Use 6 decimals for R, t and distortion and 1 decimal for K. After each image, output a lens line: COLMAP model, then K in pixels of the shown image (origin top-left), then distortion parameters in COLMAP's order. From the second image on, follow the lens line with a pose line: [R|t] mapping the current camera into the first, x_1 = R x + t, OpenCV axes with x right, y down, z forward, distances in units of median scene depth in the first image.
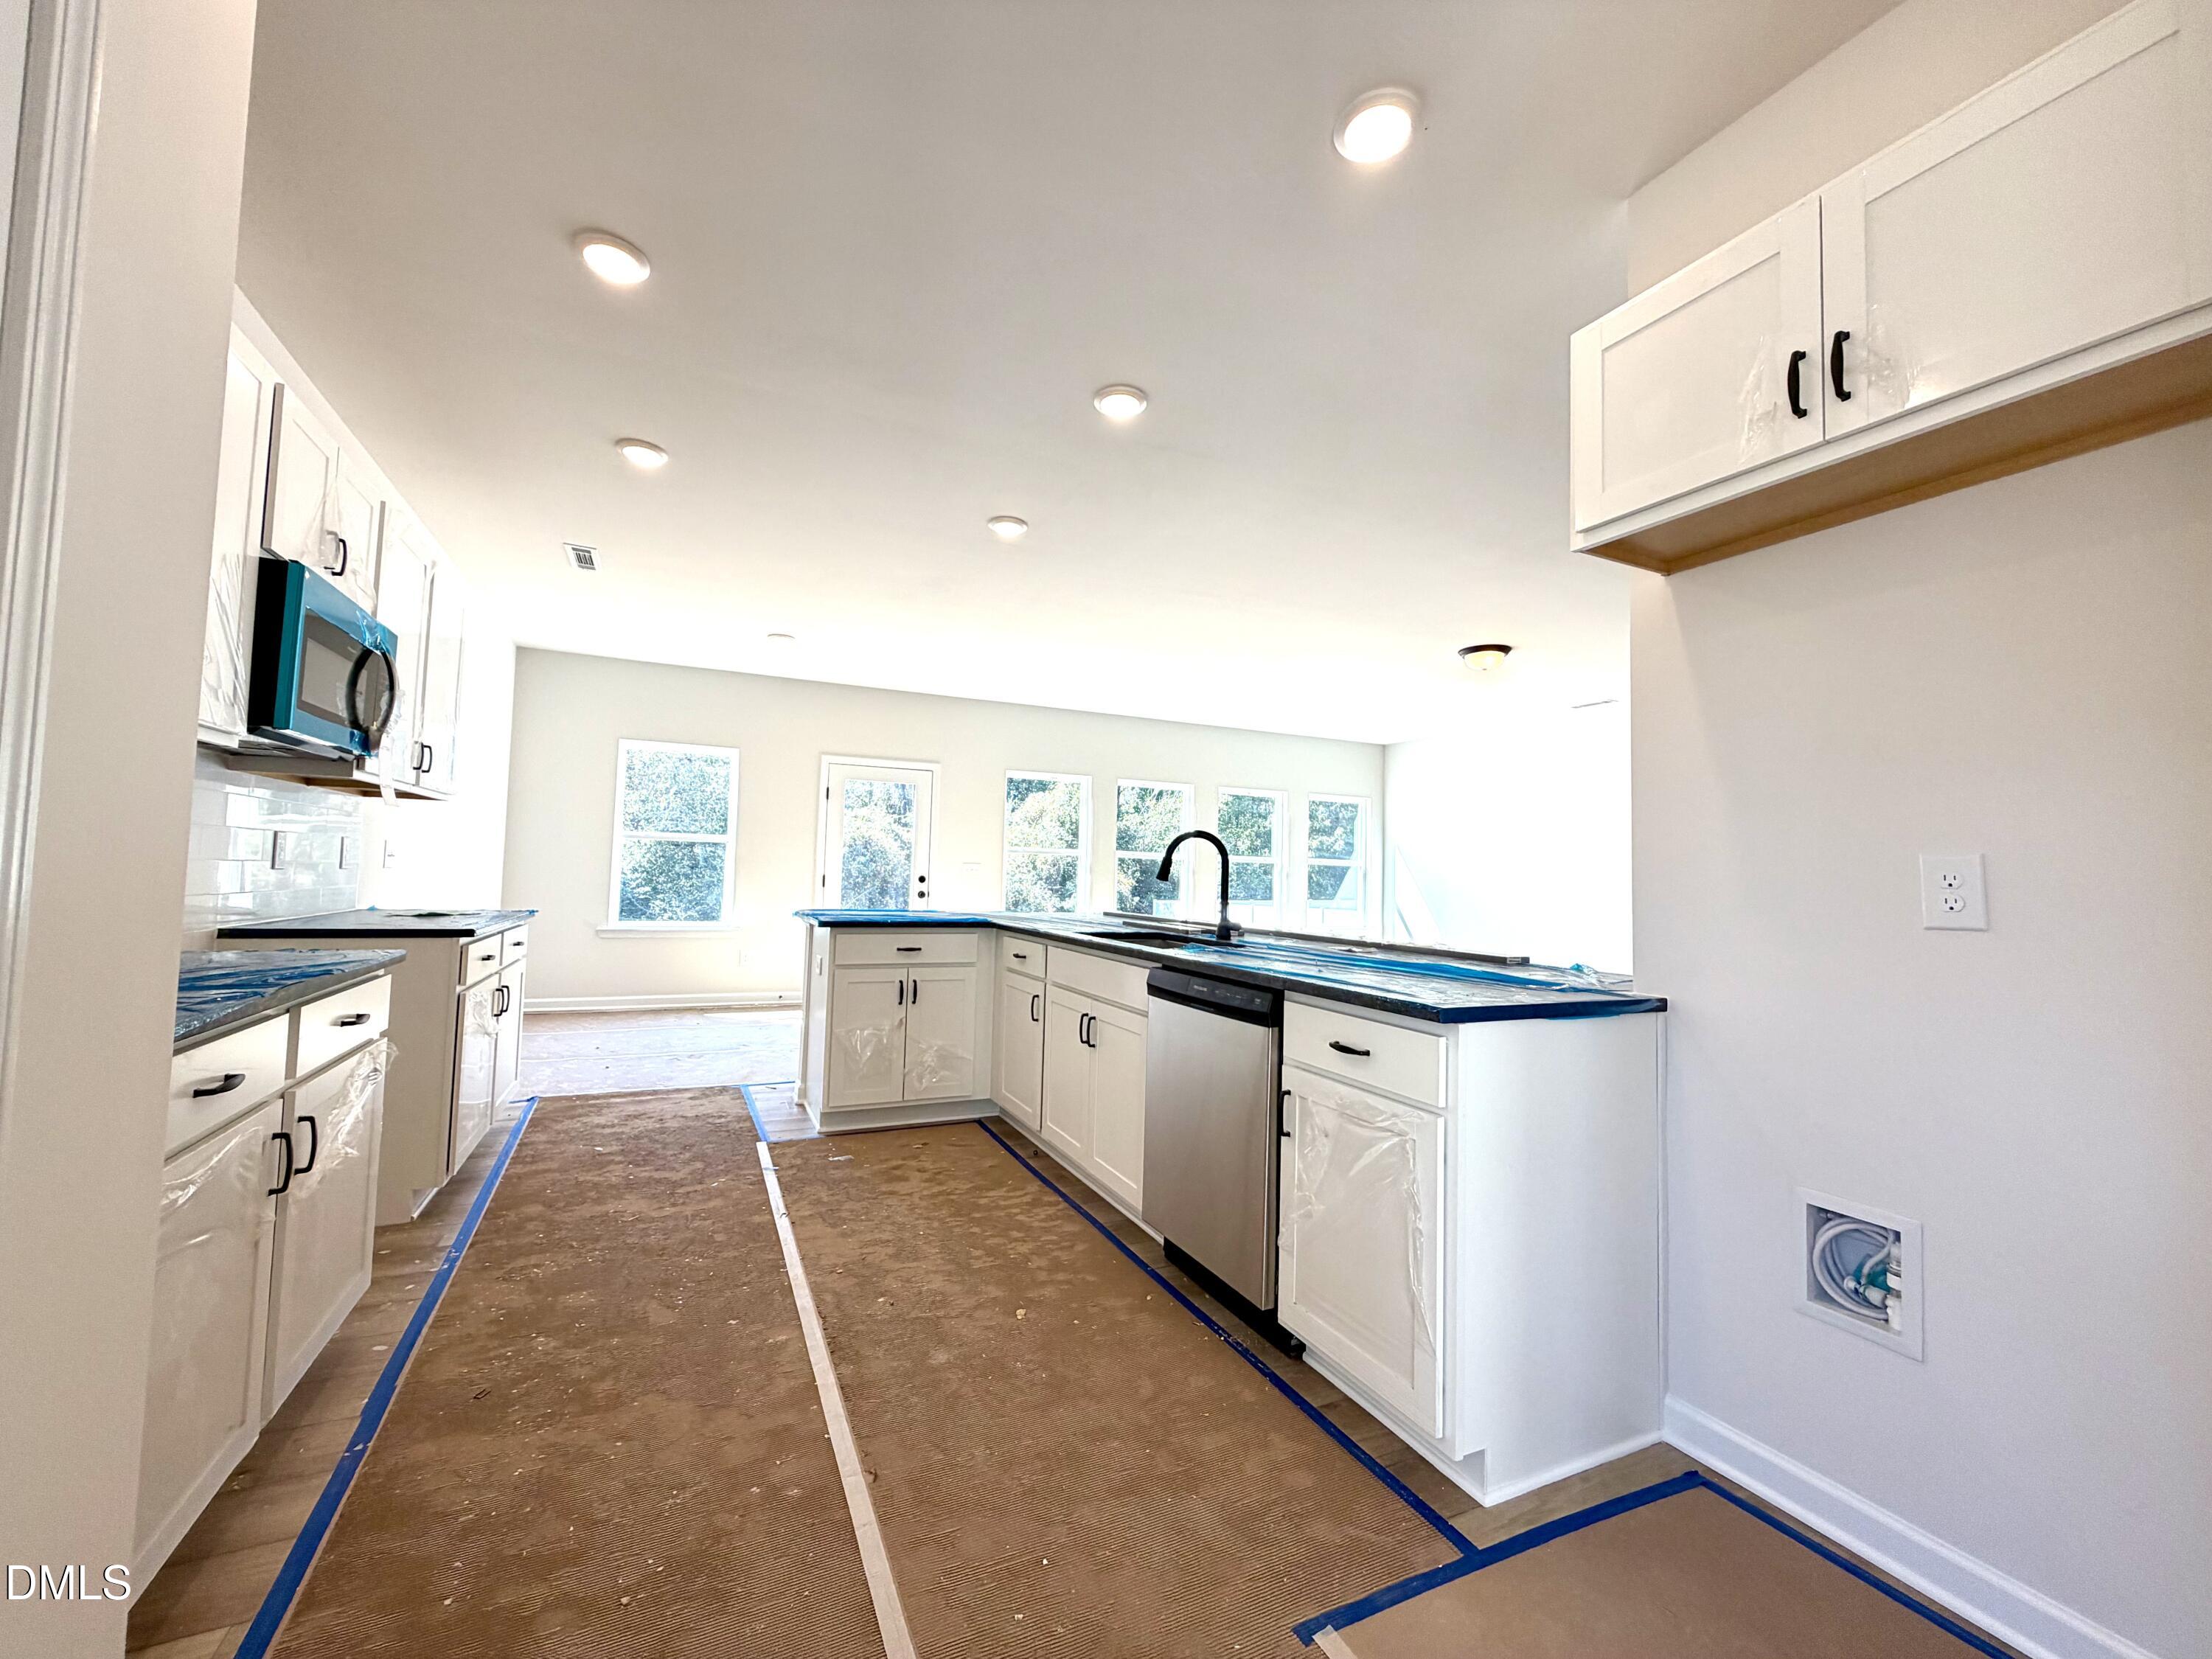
lens RADIAL K [[880.4, 0, 1096.4], [0, 880.4, 829.9], [0, 0, 1]] dist [0.003279, 0.000482]
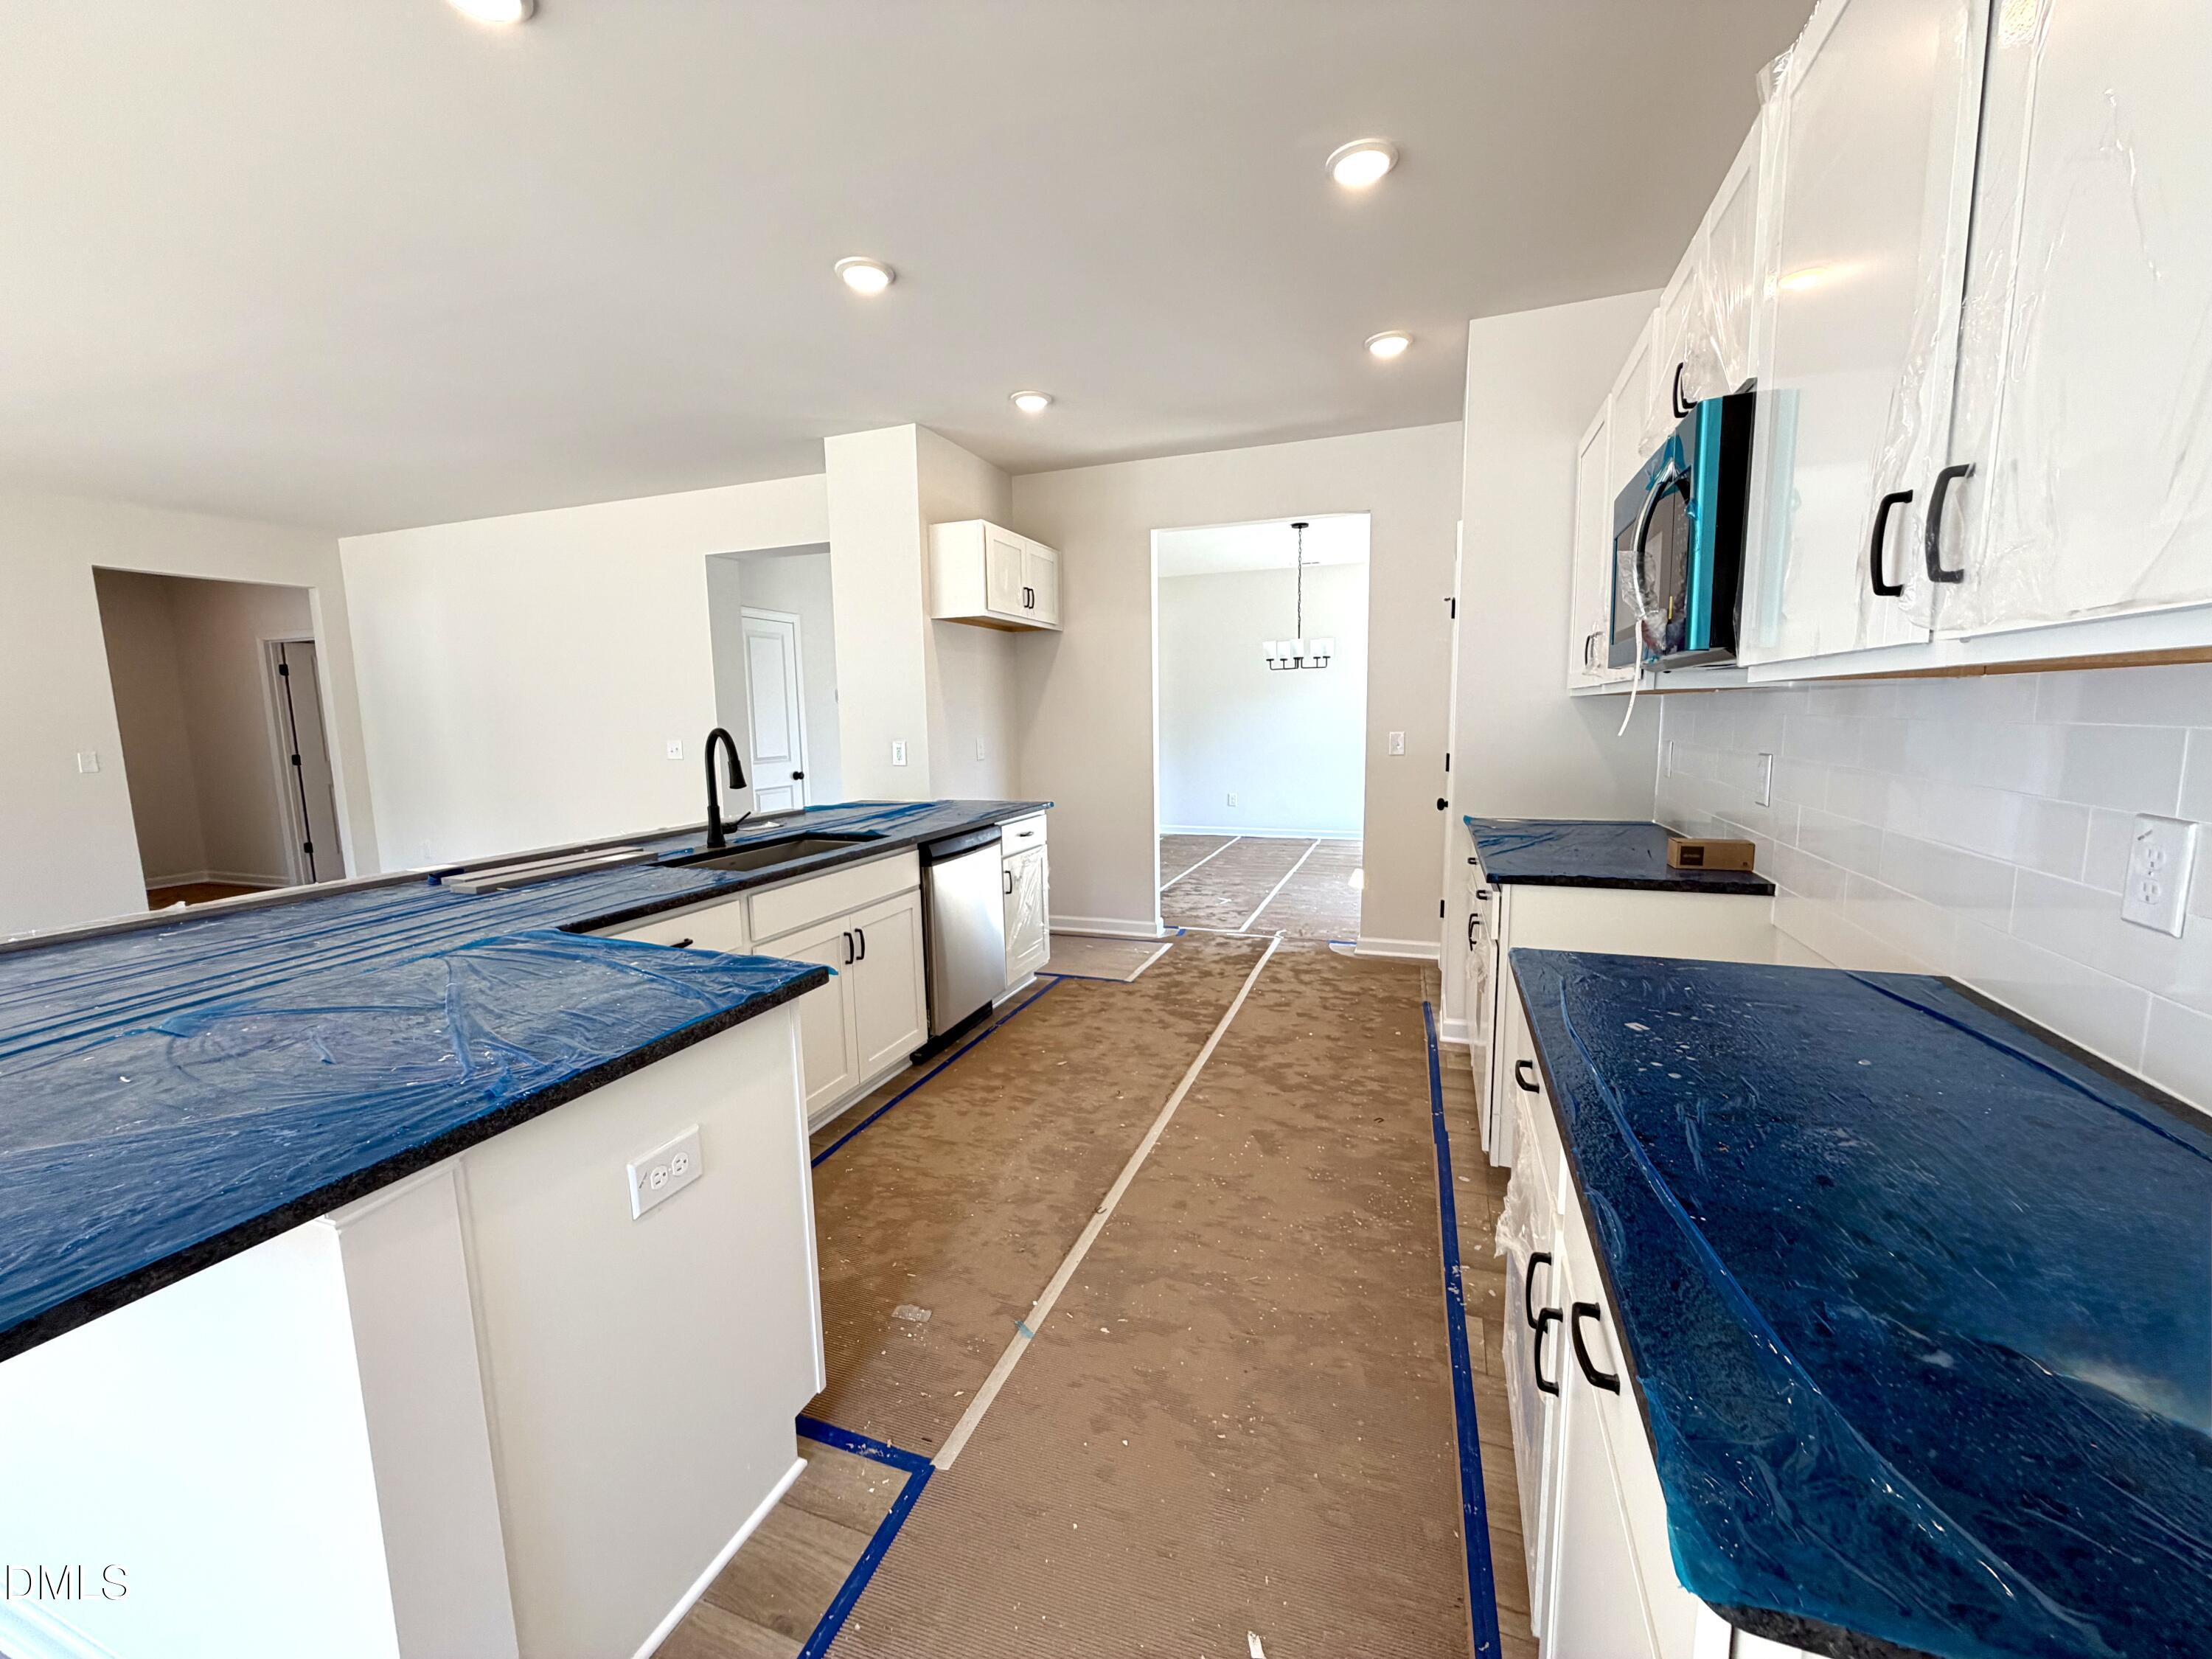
lens RADIAL K [[880.4, 0, 1105.1], [0, 880.4, 826.5], [0, 0, 1]] dist [0.003279, 0.000482]
pose [[-0.704210, -0.099698, 0.702957, -1.139460], [-0.033132, 0.993628, 0.107732, -0.016937], [-0.709218, 0.052576, -0.703026, 1.954846]]
